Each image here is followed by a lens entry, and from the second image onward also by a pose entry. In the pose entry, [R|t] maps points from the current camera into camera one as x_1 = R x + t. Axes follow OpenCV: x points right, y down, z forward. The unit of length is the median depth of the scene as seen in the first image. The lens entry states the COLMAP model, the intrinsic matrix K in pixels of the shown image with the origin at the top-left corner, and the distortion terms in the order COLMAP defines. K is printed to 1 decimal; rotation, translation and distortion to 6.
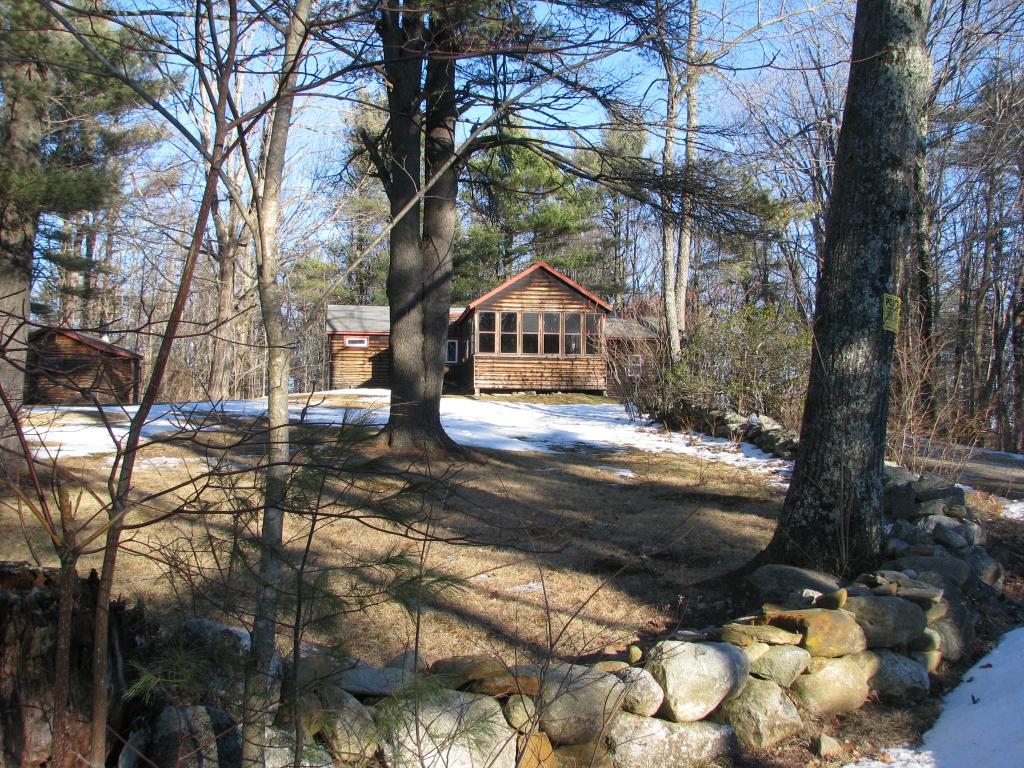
lens RADIAL K [[1176.6, 0, 512.0], [0, 1176.6, 384.0], [0, 0, 1]] dist [-0.077803, 0.017955]
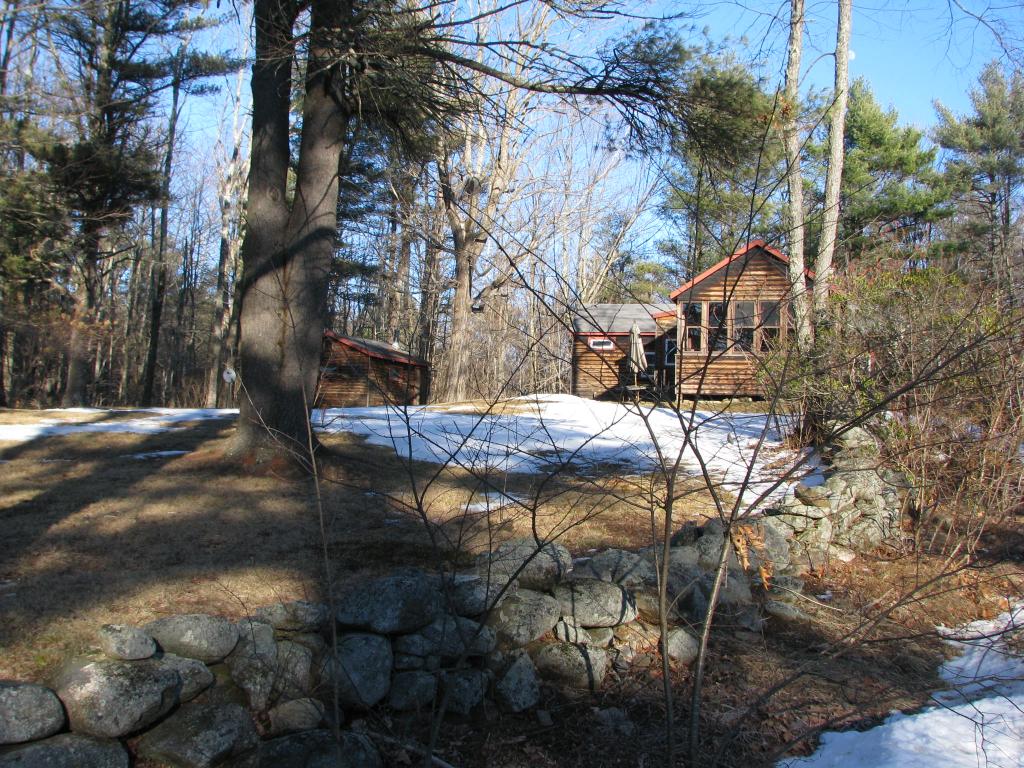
lens RADIAL K [[1176.6, 0, 512.0], [0, 1176.6, 384.0], [0, 0, 1]] dist [-0.077803, 0.017955]
pose [[0.925000, -0.000799, -0.379965, 0.148170], [-0.003714, 0.999931, -0.011146, 0.005340], [0.379948, 0.011721, 0.924934, 0.150977]]
